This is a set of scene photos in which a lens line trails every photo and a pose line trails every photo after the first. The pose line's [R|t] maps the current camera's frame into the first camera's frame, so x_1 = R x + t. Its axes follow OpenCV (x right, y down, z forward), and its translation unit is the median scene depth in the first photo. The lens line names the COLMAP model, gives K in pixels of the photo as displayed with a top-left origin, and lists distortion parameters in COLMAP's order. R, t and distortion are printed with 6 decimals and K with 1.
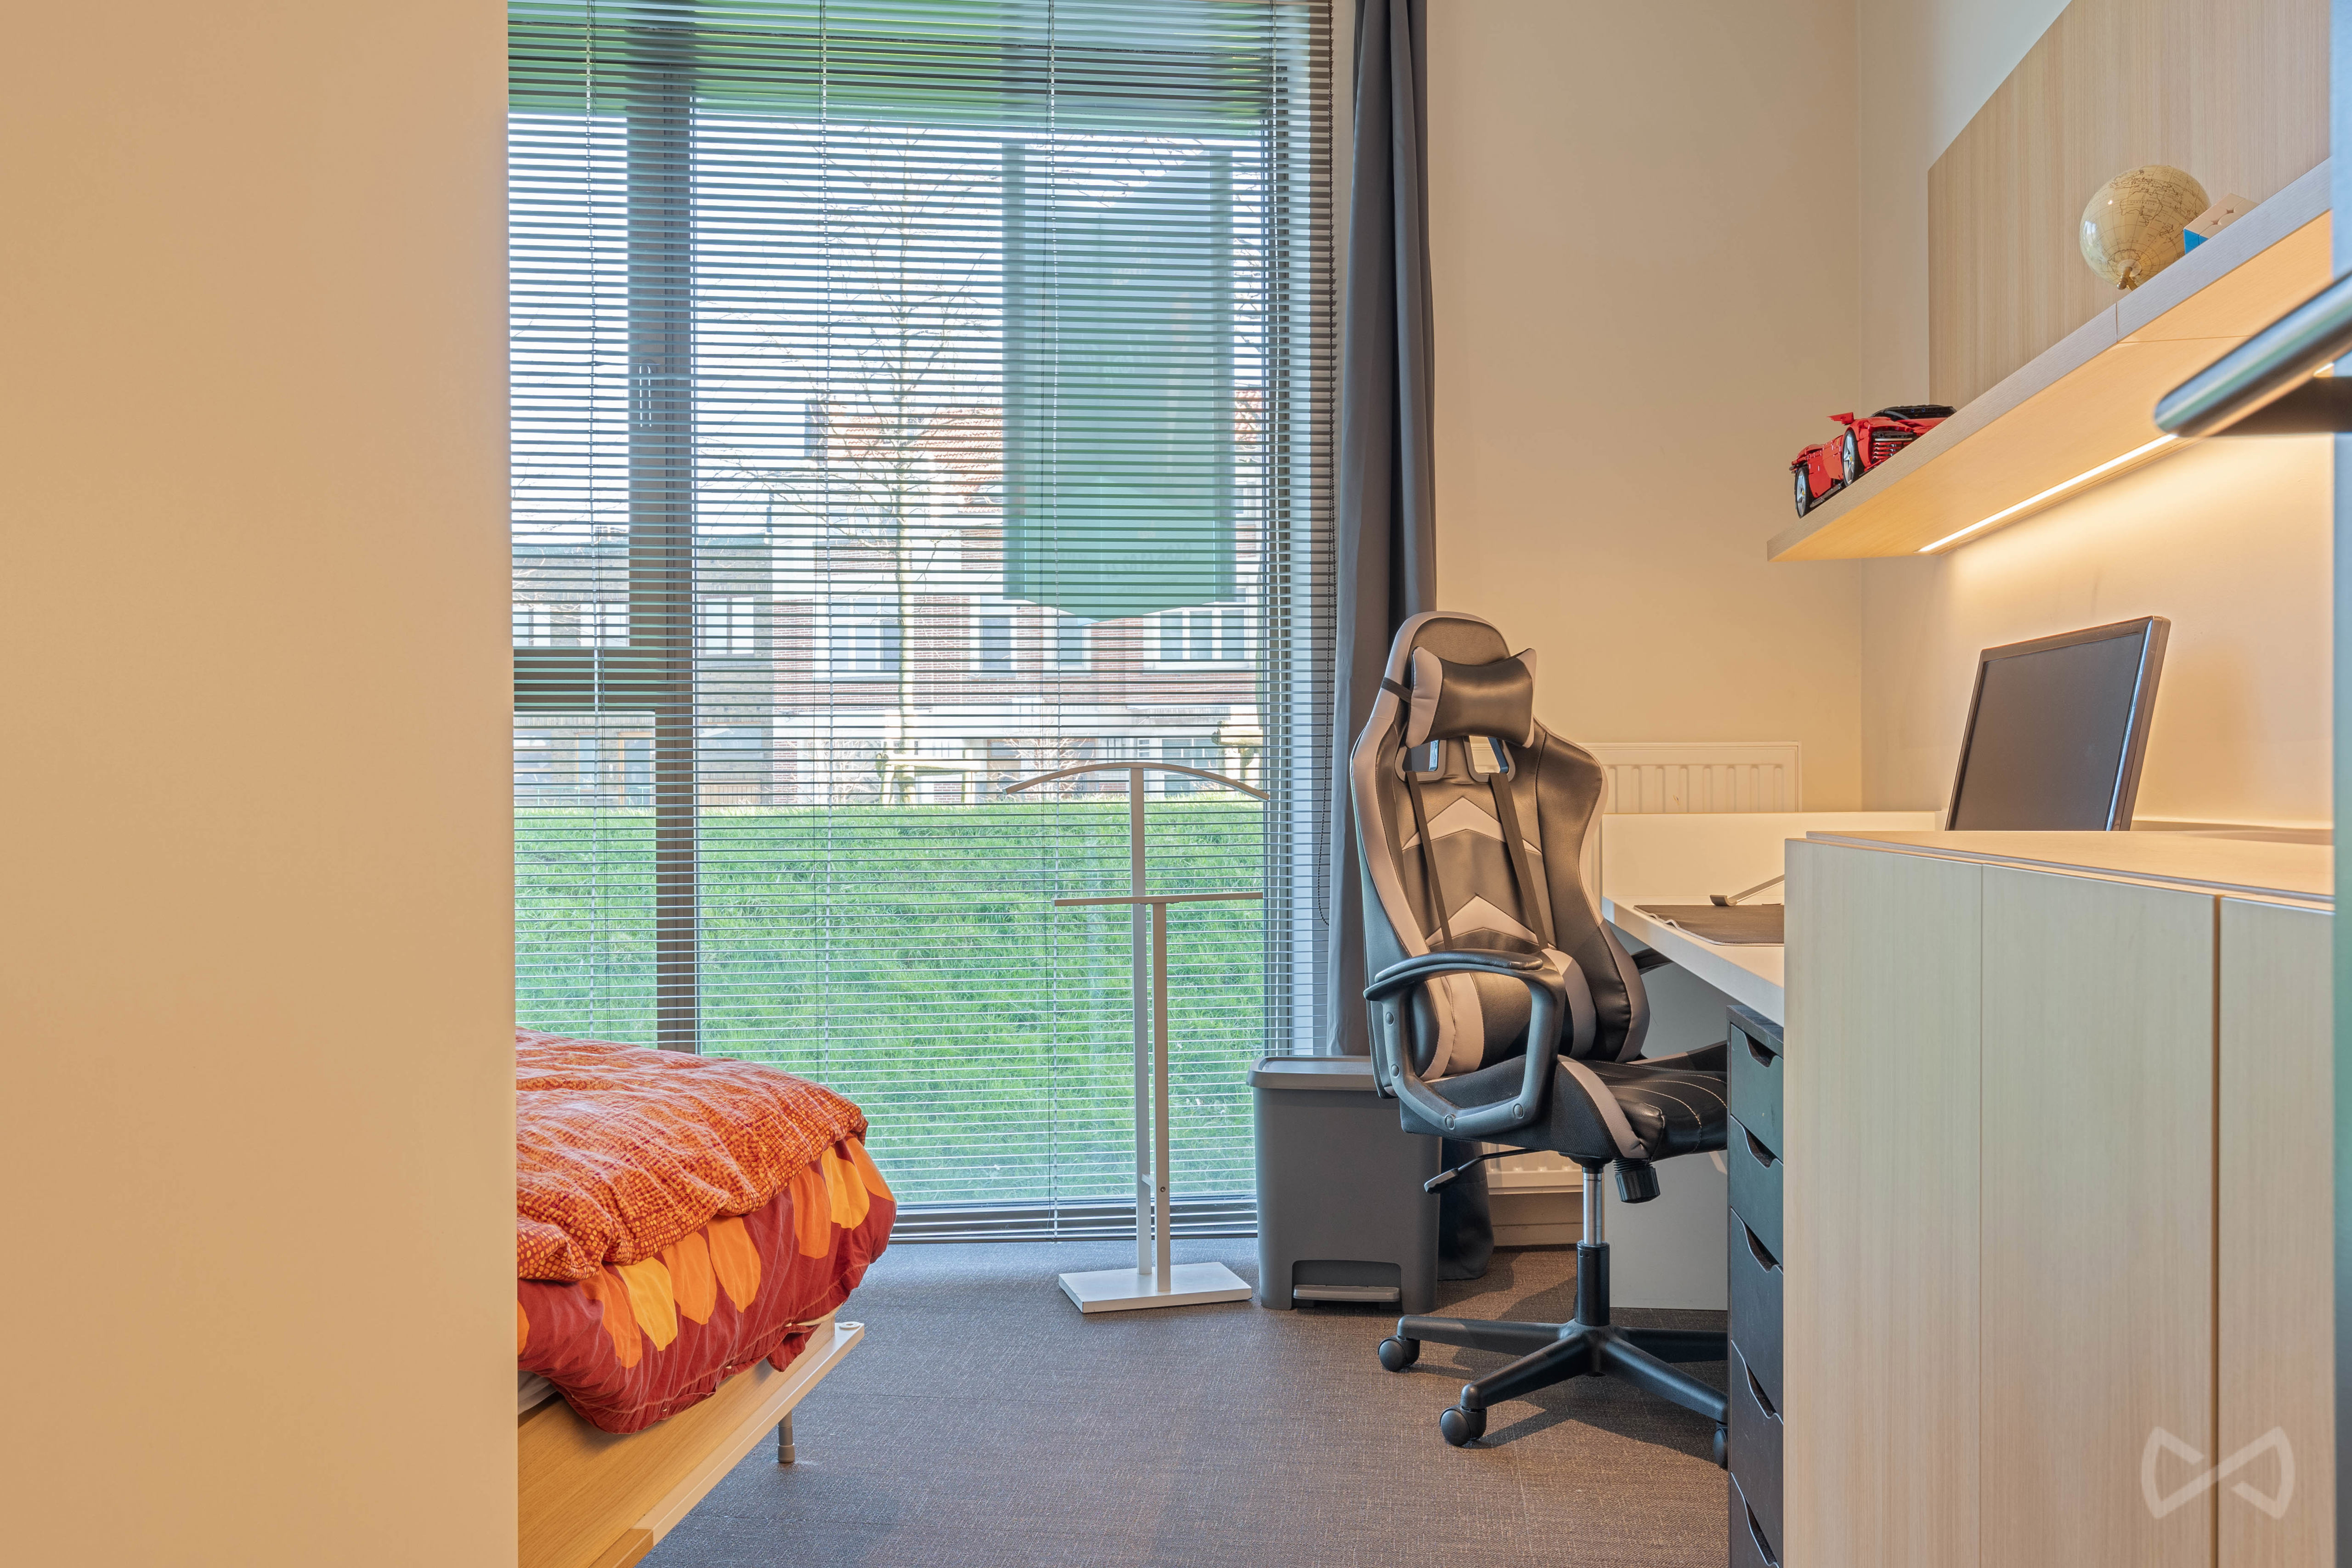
lens RADIAL K [[1876.1, 0, 1174.3], [0, 1876.1, 794.2], [0, 0, 1]] dist [0.041260, -0.086838]
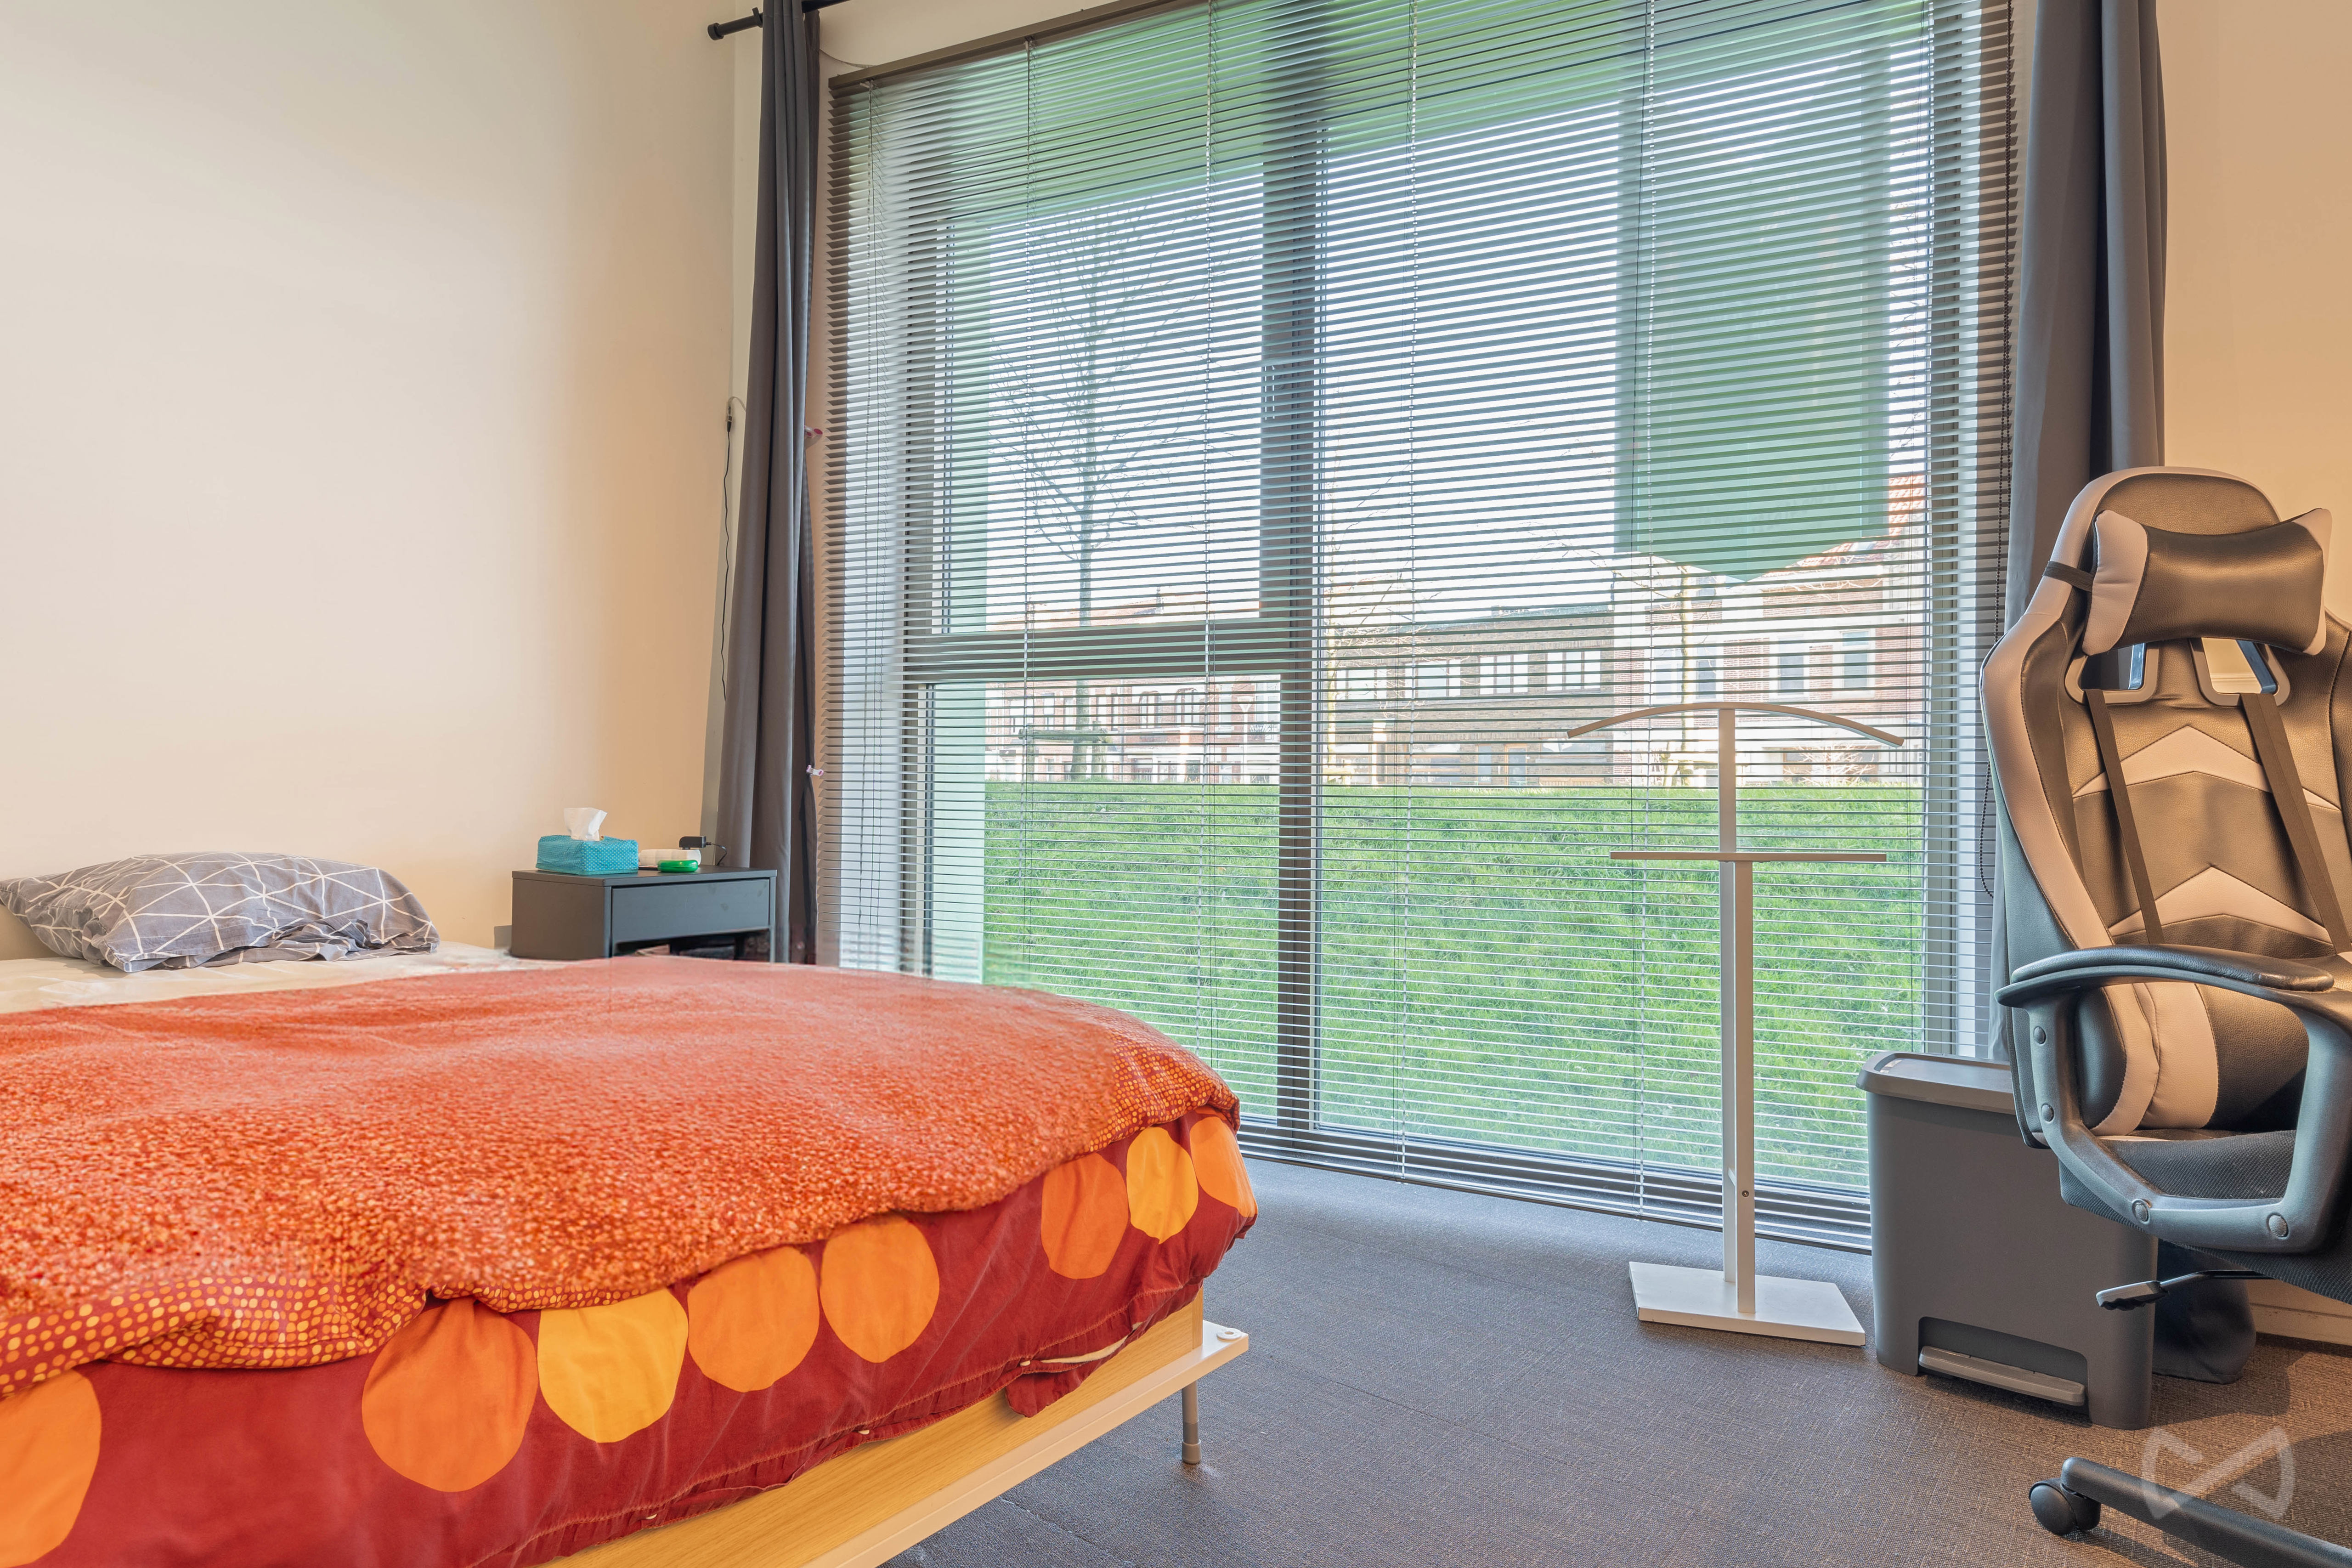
lens RADIAL K [[1266.6, 0, 1165.4], [0, 1266.6, 773.7], [0, 0, 1]] dist [0.013290, -0.001888]
pose [[0.849042, 0.006973, -0.528279, 0.081859], [-0.013539, 0.999872, -0.008562, 0.028802], [0.528151, 0.014422, 0.849028, 0.396456]]
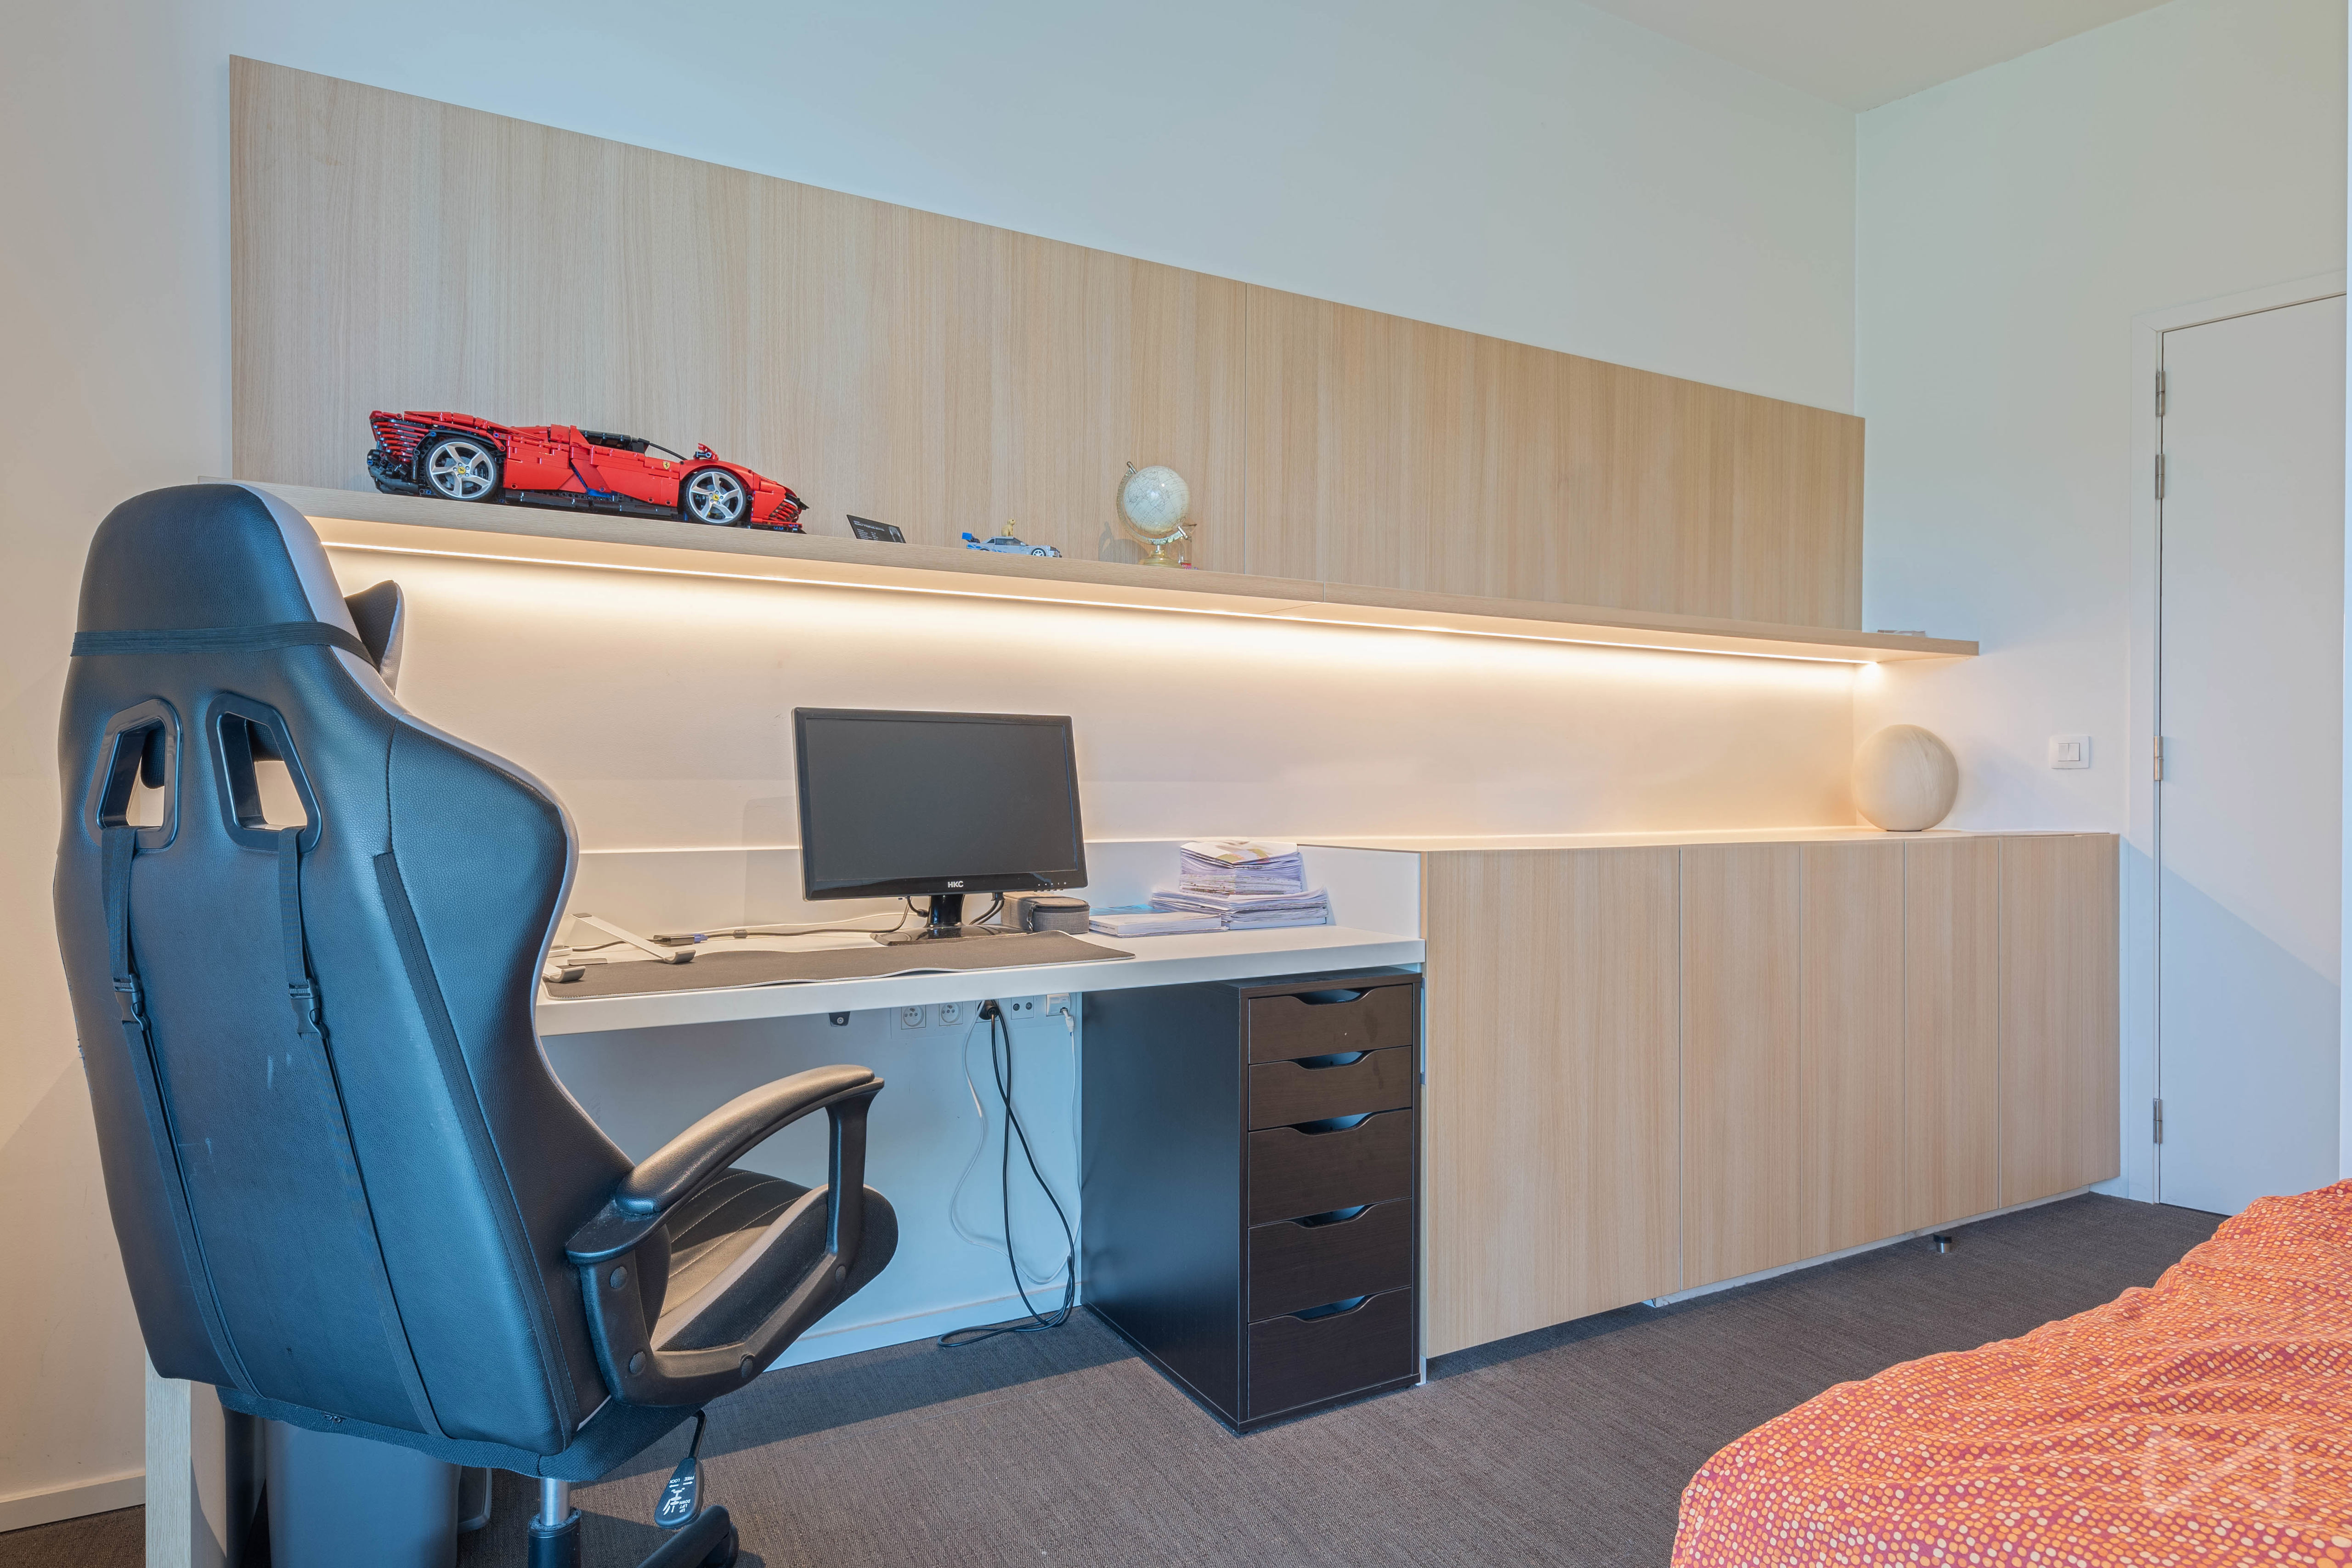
lens RADIAL K [[1296.8, 0, 1176.0], [0, 1296.8, 784.0], [0, 0, 1]] dist [0.006952, 0.001125]
pose [[-0.570208, 0.014929, 0.821365, -0.307015], [0.007469, 0.999888, -0.012989, -0.015189], [-0.821466, -0.001272, -0.570256, 1.079090]]
